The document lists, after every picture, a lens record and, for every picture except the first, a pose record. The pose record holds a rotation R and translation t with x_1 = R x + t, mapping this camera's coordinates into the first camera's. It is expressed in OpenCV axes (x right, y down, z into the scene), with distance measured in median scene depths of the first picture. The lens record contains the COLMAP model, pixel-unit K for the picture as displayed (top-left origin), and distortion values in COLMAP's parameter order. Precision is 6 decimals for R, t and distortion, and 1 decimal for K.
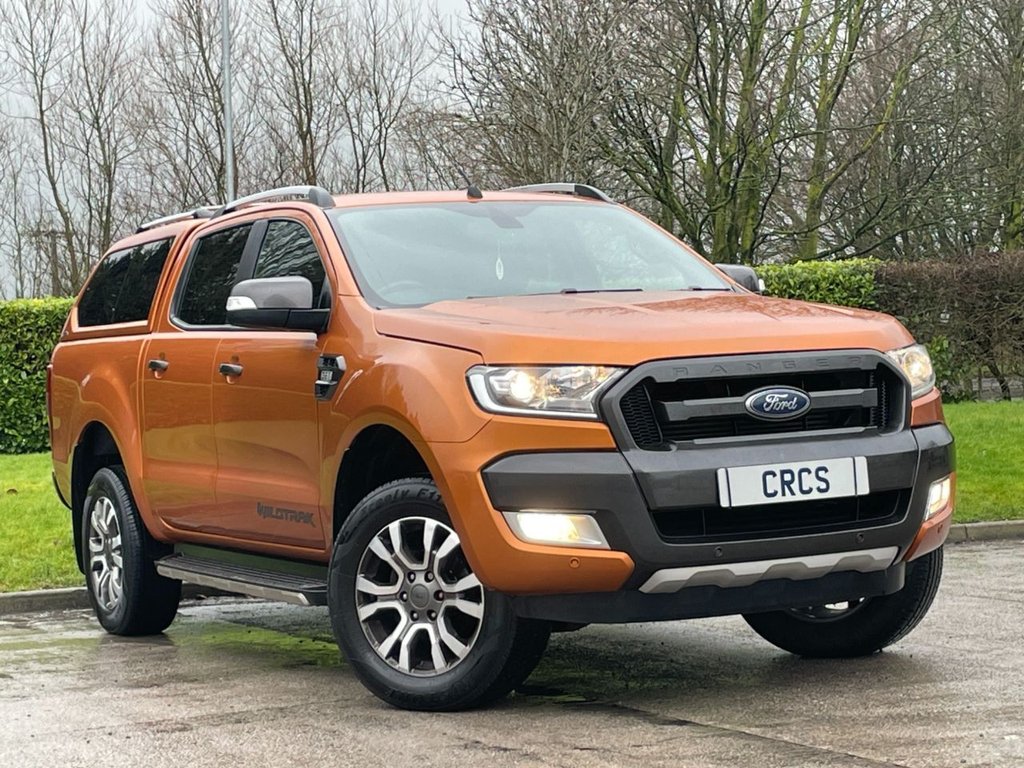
lens RADIAL K [[2627.9, 0, 512.0], [0, 2627.9, 384.0], [0, 0, 1]] dist [0.143795, 0.422809]
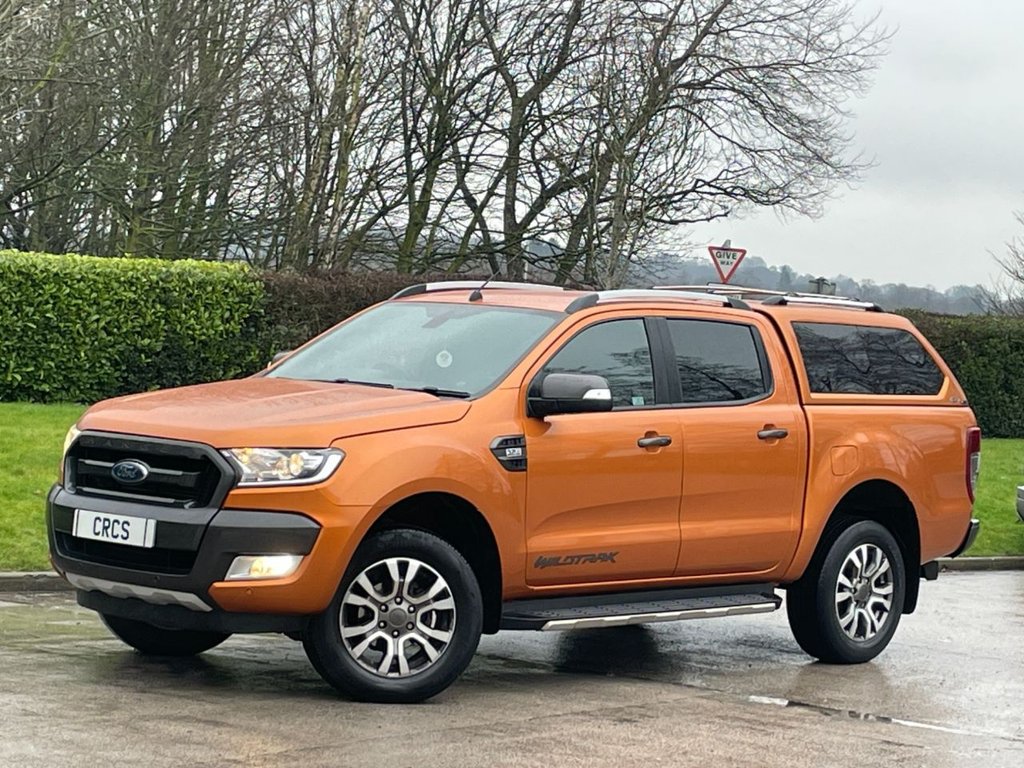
lens RADIAL K [[3287.1, 0, 512.0], [0, 3287.1, 384.0], [0, 0, 1]] dist [0.162821, 0.448531]
pose [[0.297820, 0.106574, -0.948654, 1.710342], [-0.079551, 0.993063, 0.086588, -0.194604], [0.951302, 0.049679, 0.304232, 0.622350]]
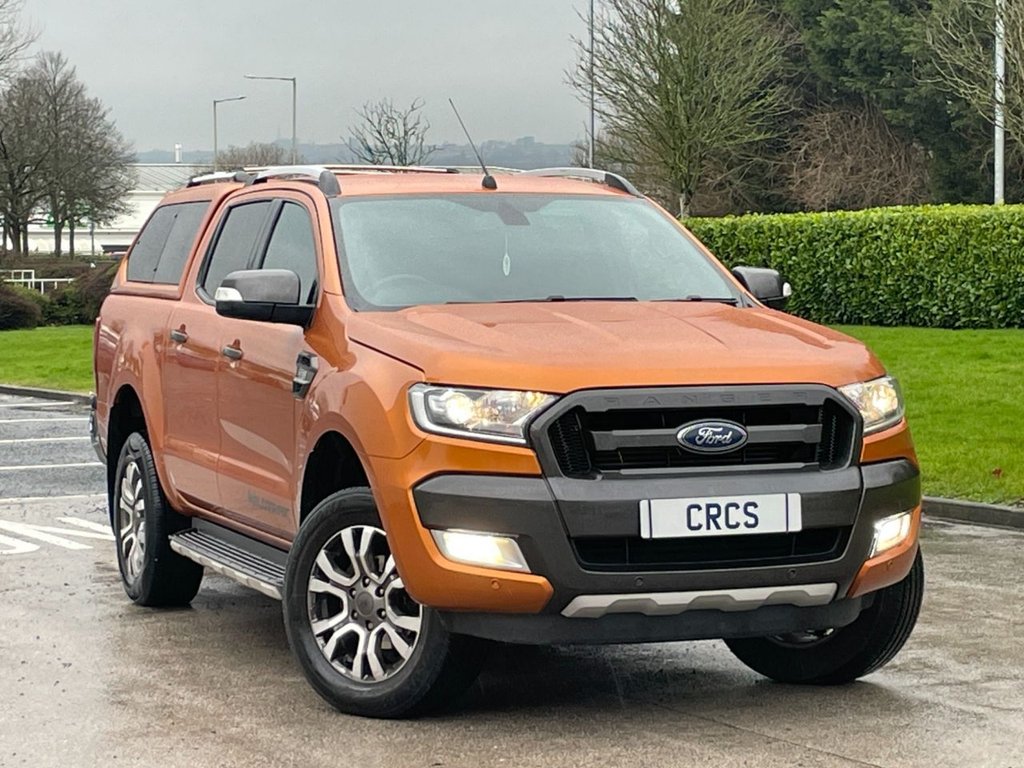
lens RADIAL K [[3300.6, 0, 512.0], [0, 3300.6, 384.0], [0, 0, 1]] dist [0.213453, -1.539875]
pose [[0.991833, 0.052634, -0.116174, 0.161237], [-0.047642, 0.997835, 0.045341, -0.062677], [0.118309, -0.039436, 0.992193, -0.247674]]
